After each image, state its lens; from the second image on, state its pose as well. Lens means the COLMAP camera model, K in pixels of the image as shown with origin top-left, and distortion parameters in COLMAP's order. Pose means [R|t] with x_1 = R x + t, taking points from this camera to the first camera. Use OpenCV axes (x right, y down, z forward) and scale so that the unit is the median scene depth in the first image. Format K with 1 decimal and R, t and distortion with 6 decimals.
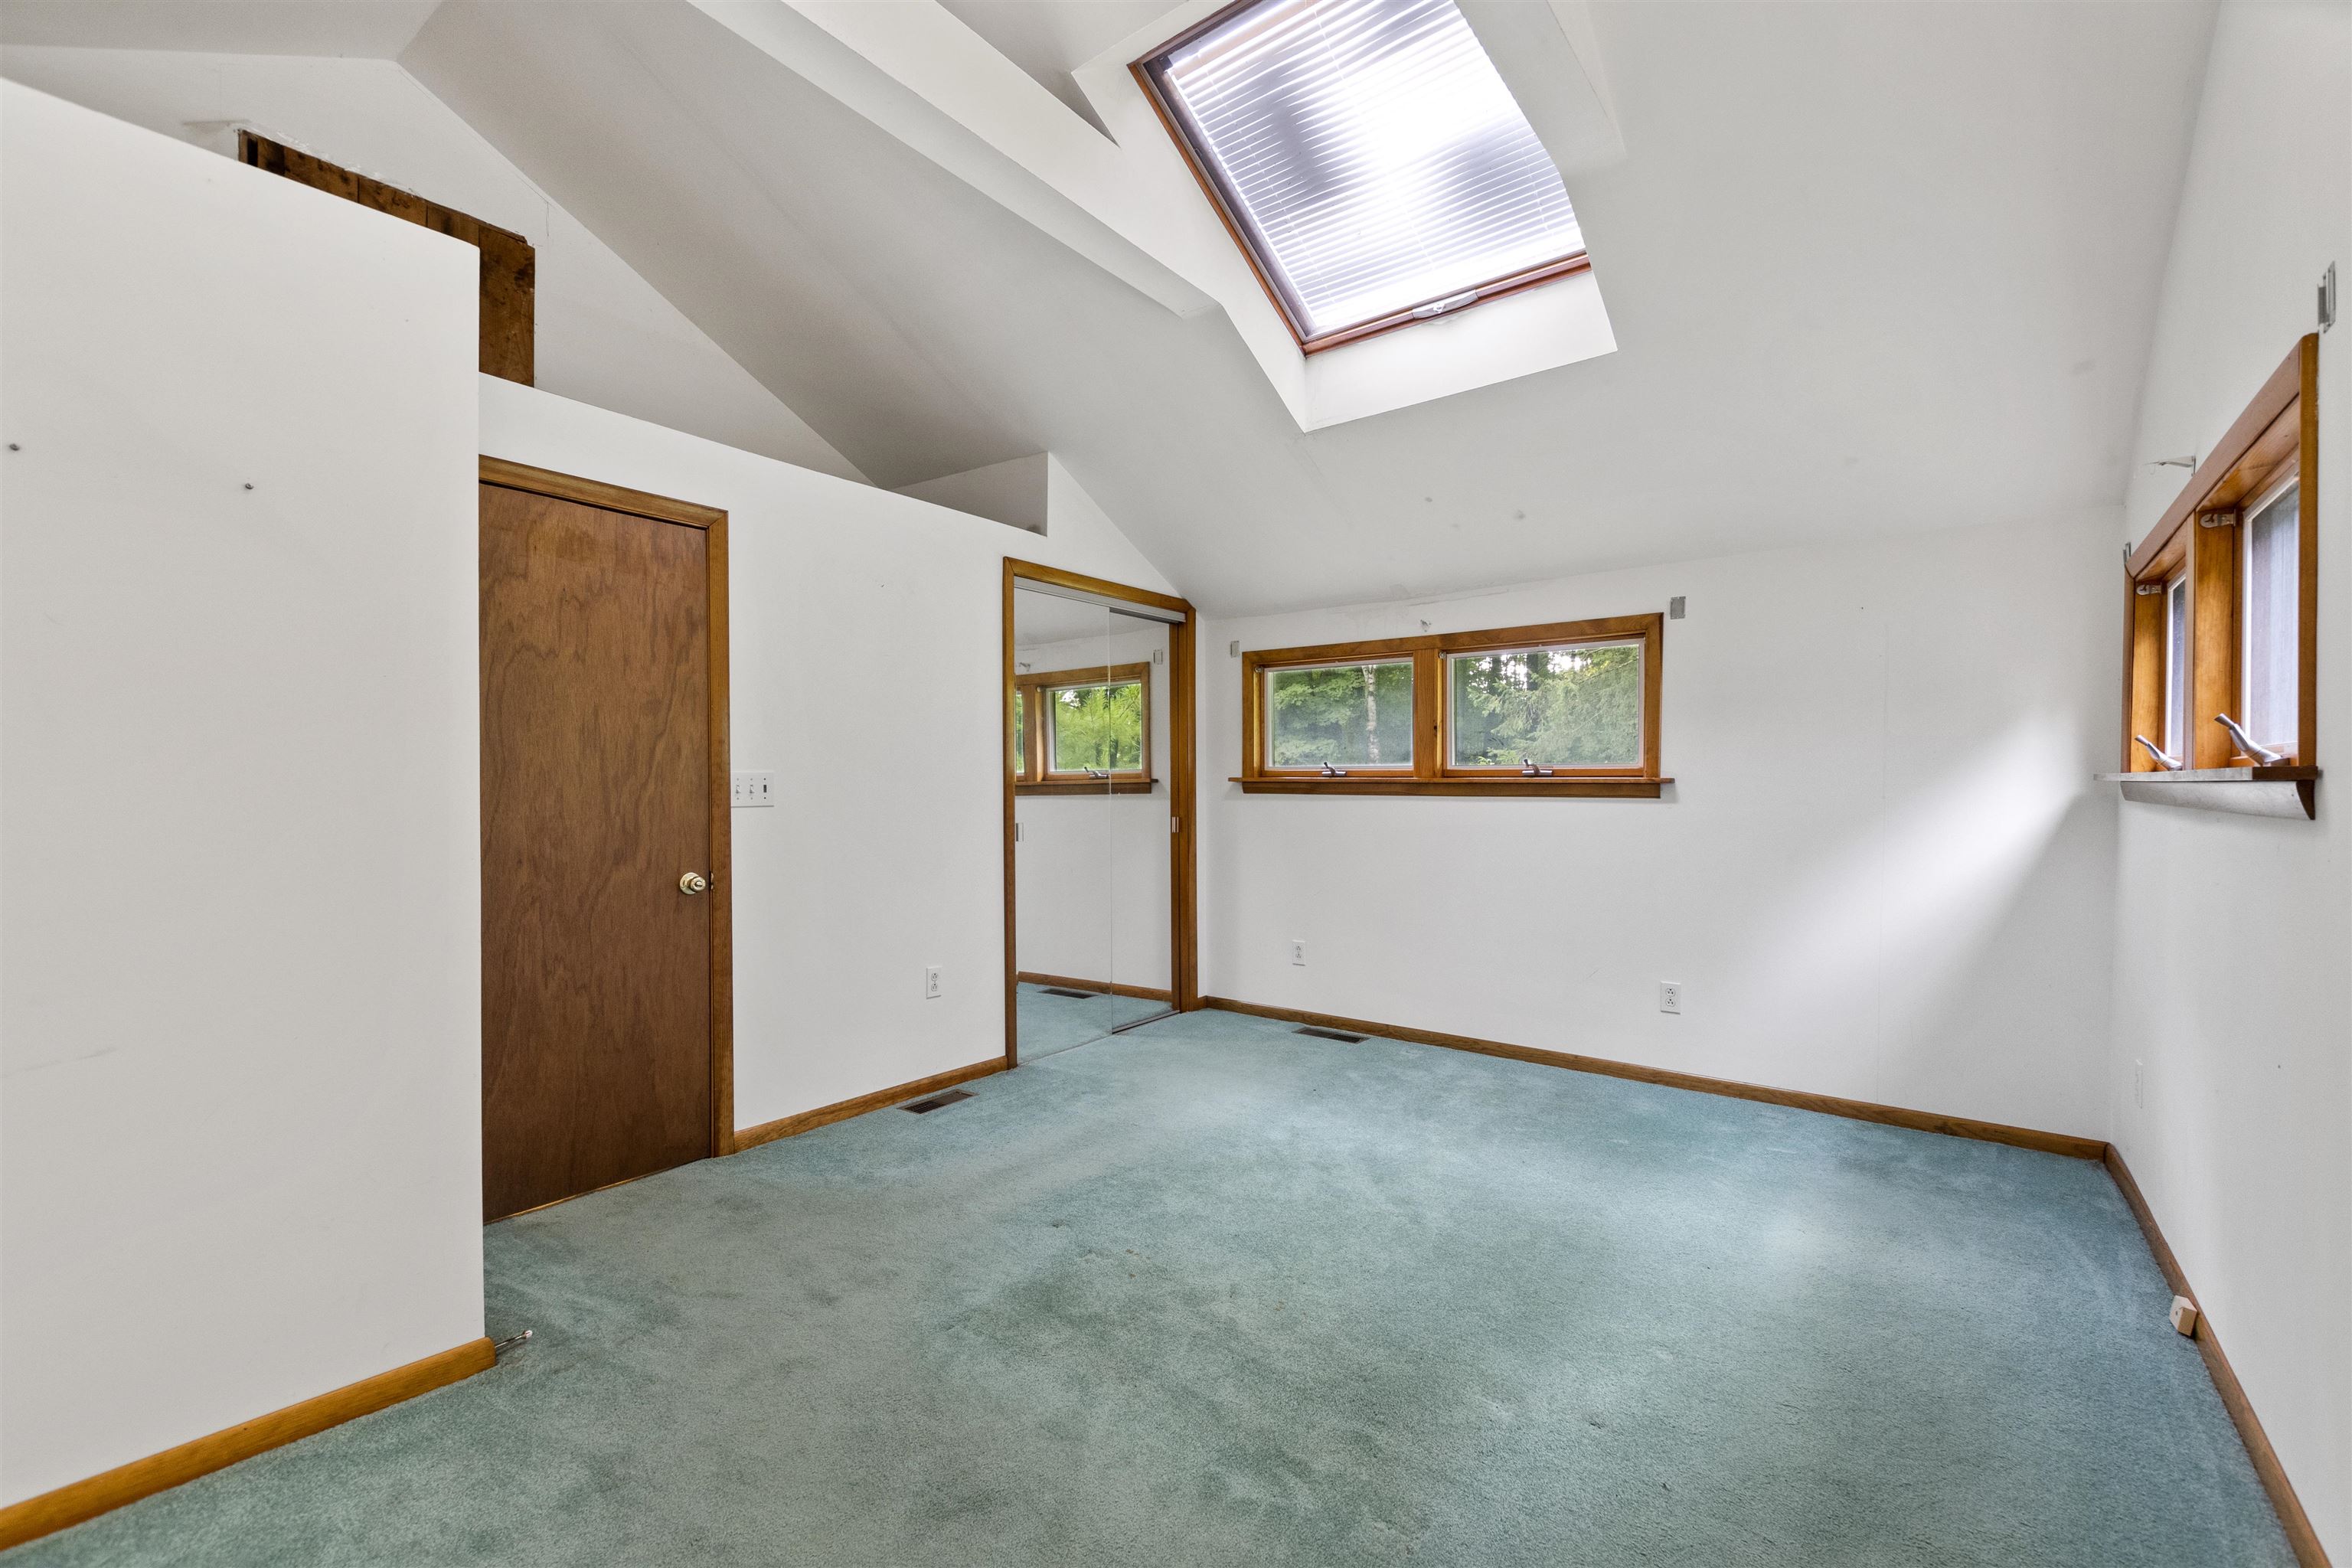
lens RADIAL K [[1017.9, 0, 1175.0], [0, 1017.9, 801.2], [0, 0, 1]] dist [0.000430, -0.000579]
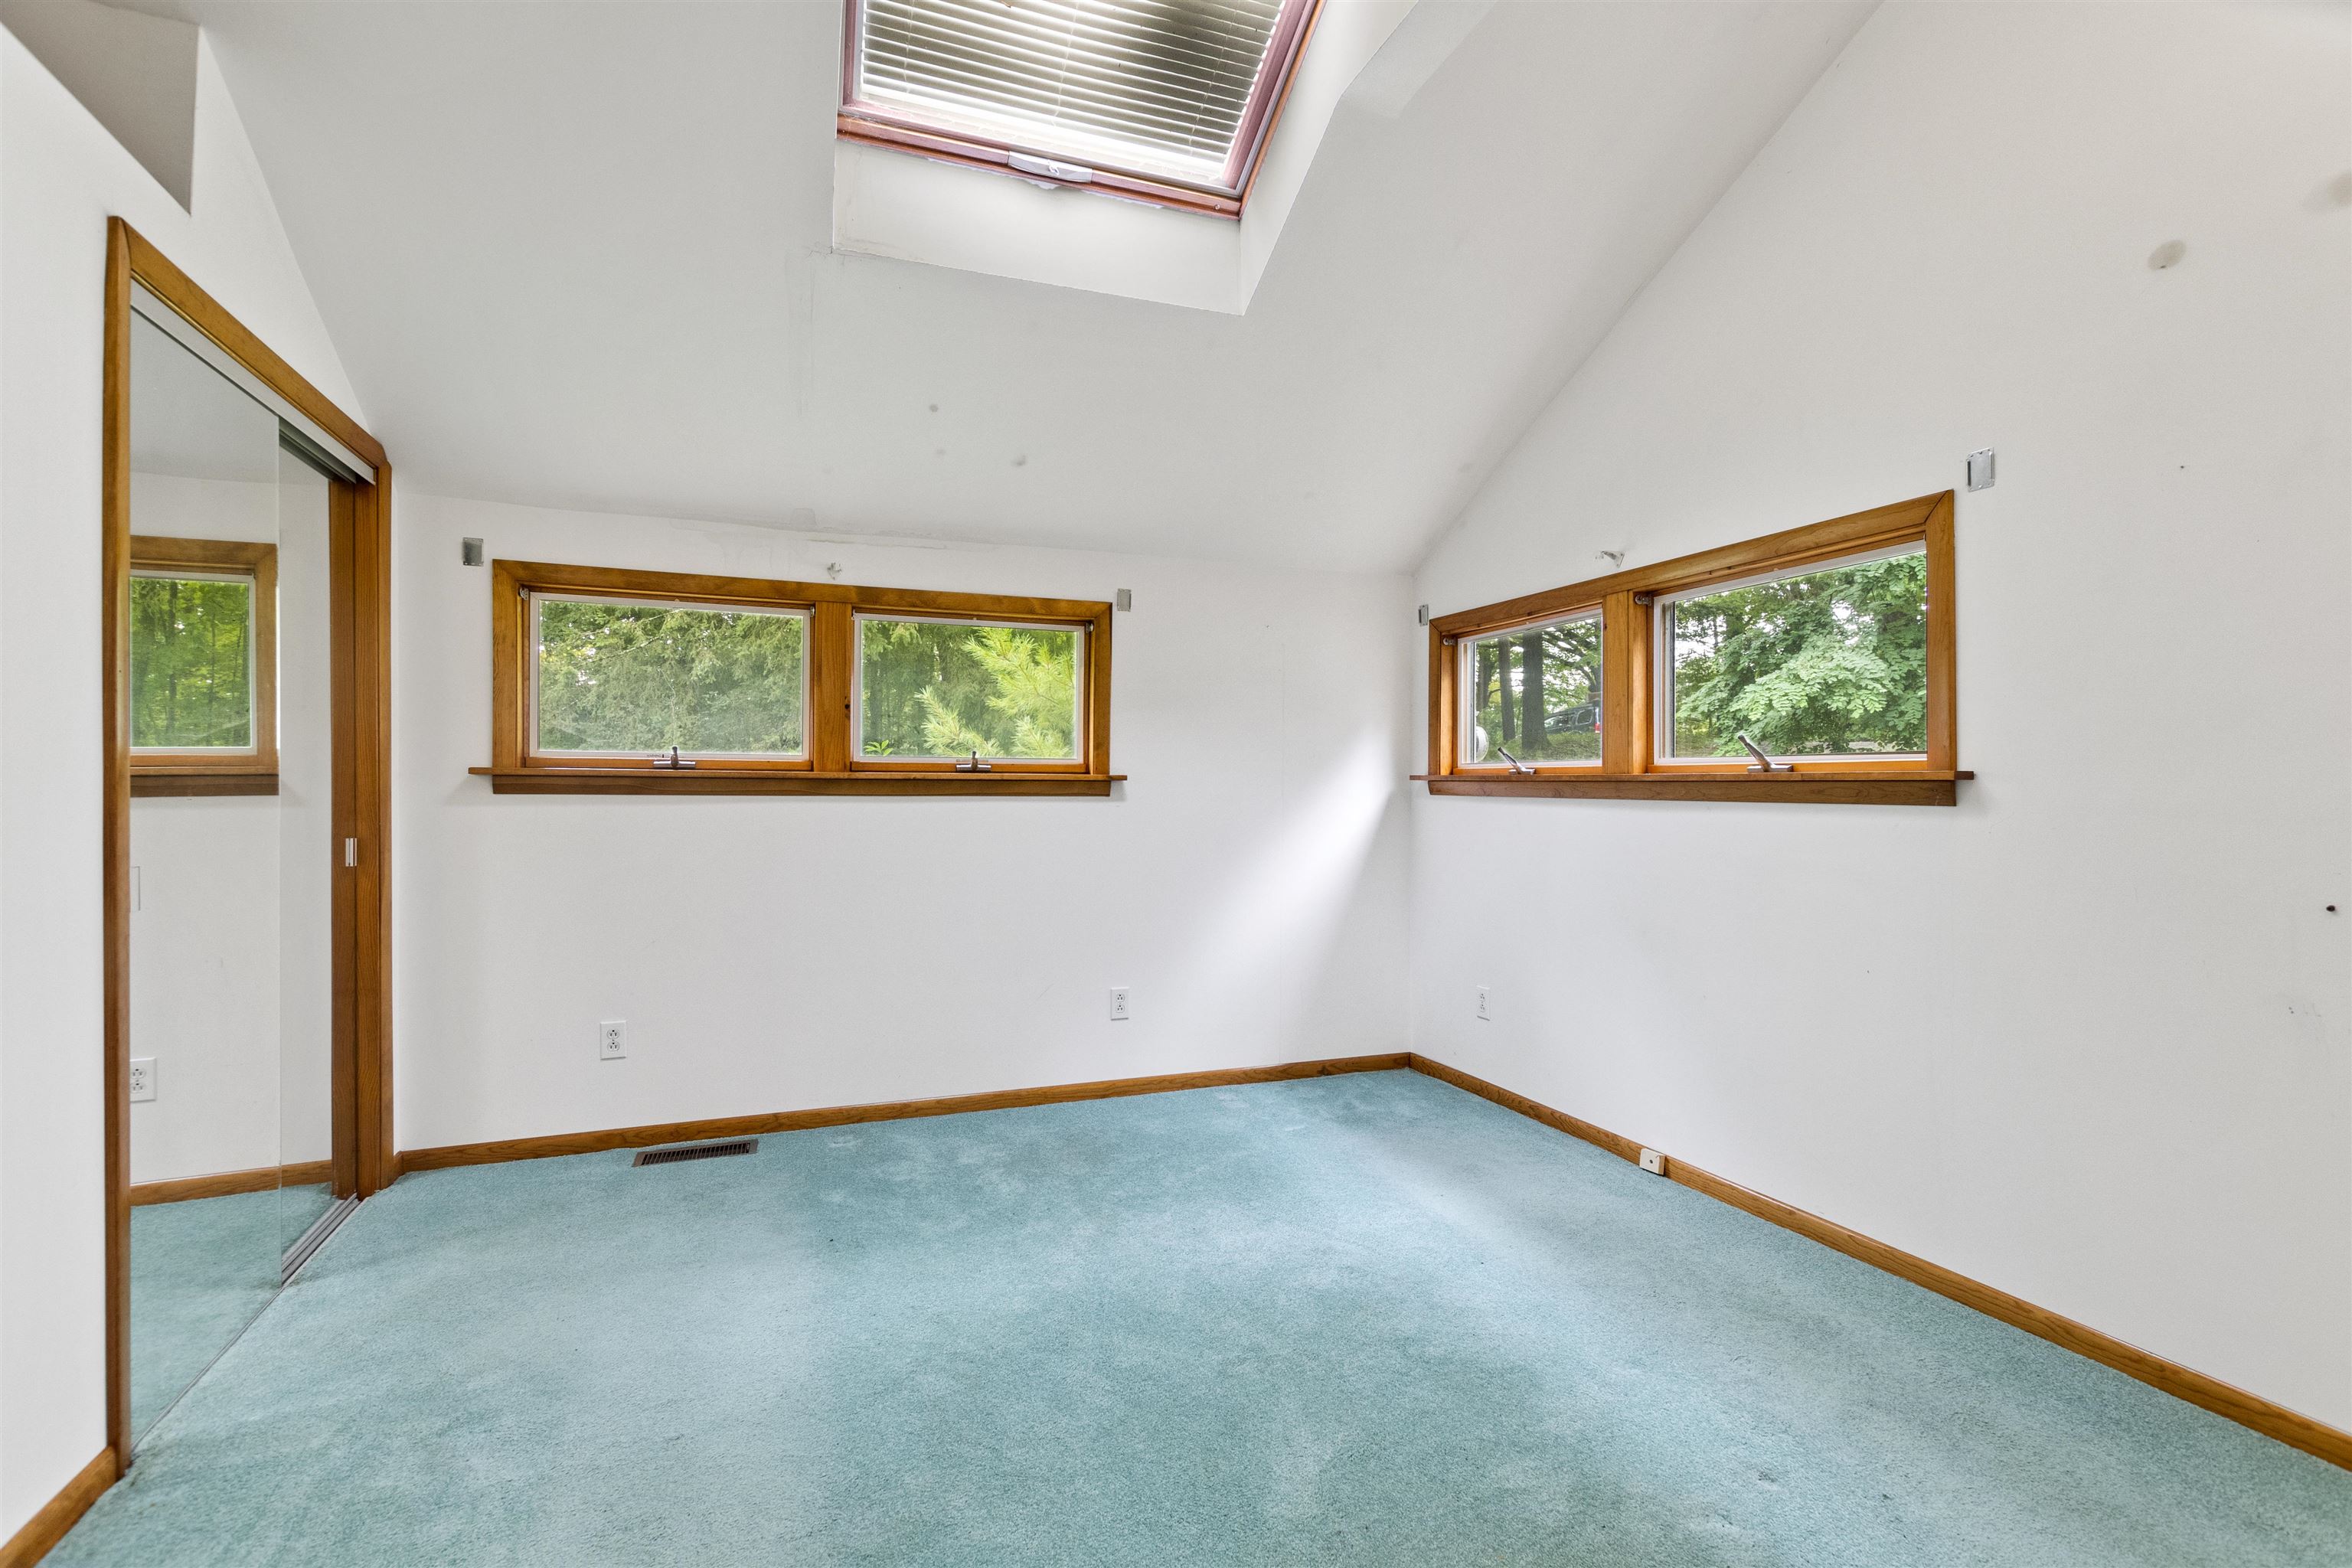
lens RADIAL K [[1017.7, 0, 1176.0], [0, 1017.7, 784.0], [0, 0, 1]] dist [-0.000030, -0.000490]
pose [[0.523981, -0.000040, 0.851730, -0.303735], [0.009738, 0.999935, -0.005943, -0.008240], [-0.851674, 0.011408, 0.523947, 0.446042]]
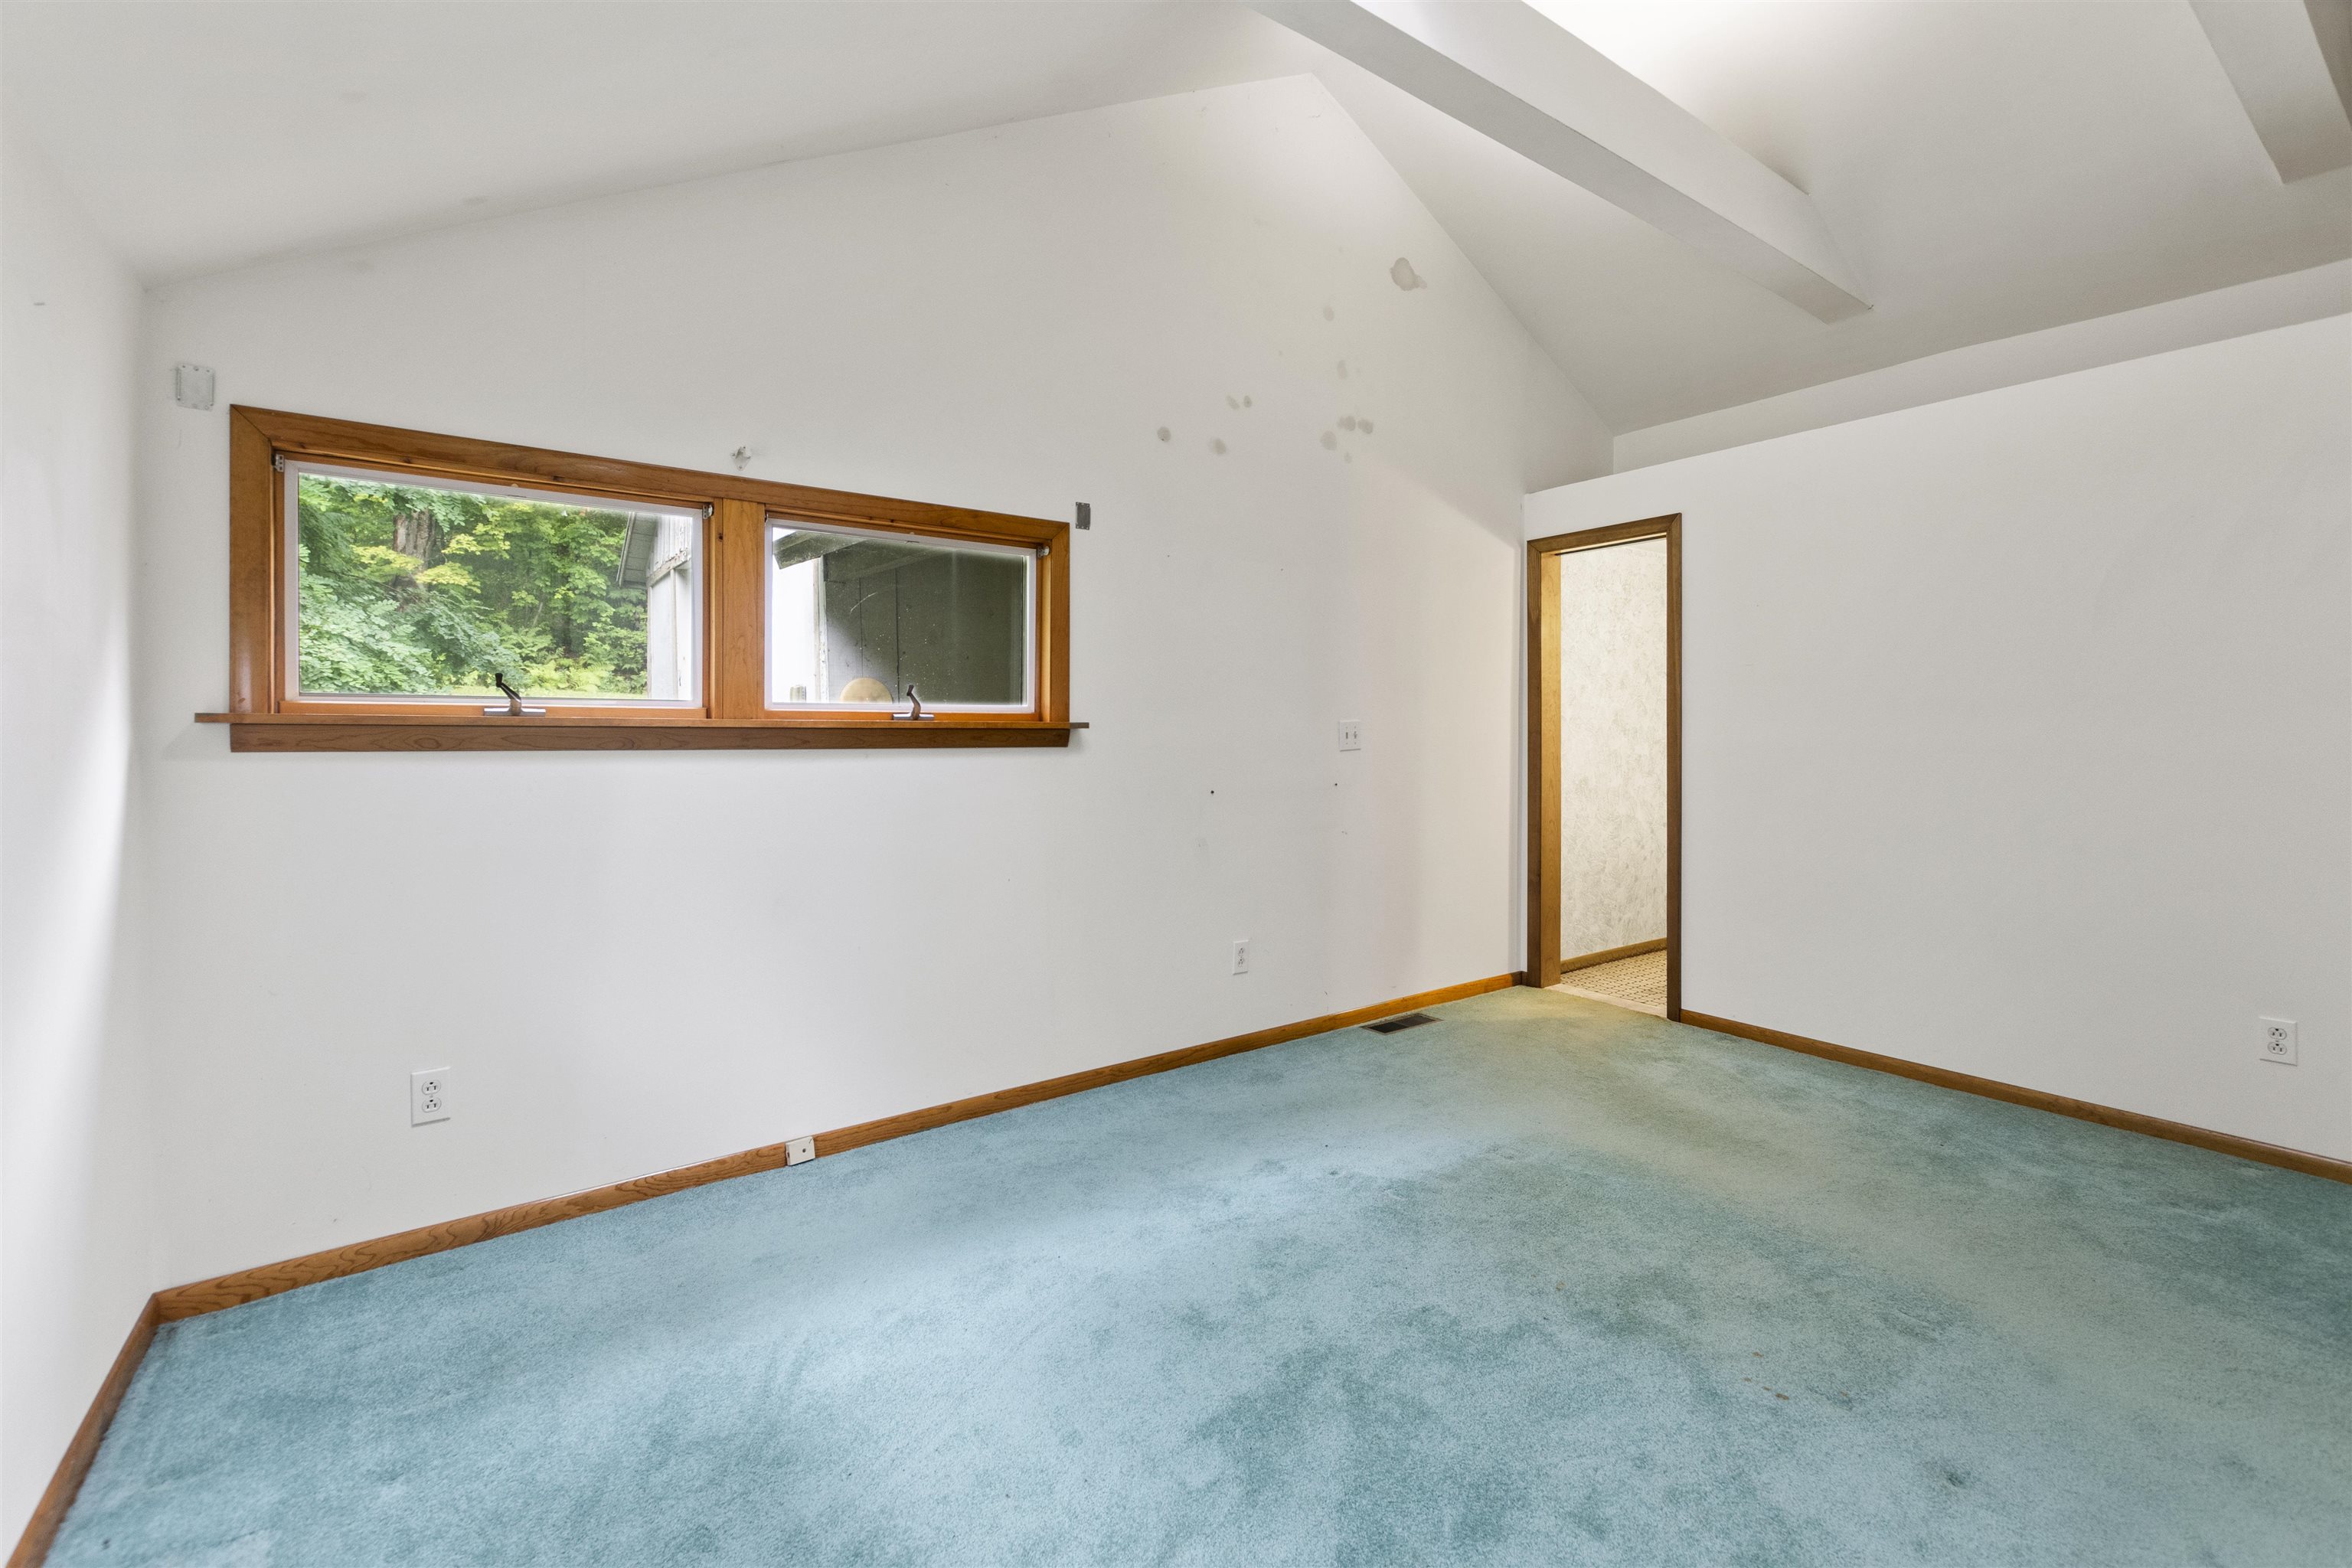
lens RADIAL K [[1026.8, 0, 1169.8], [0, 1026.8, 740.7], [0, 0, 1]] dist [0.000116, -0.000186]
pose [[-0.956086, -0.000596, 0.293084, 0.094981], [0.004835, 0.999830, 0.017807, -0.013582], [-0.293045, 0.018442, -0.955921, 1.131198]]
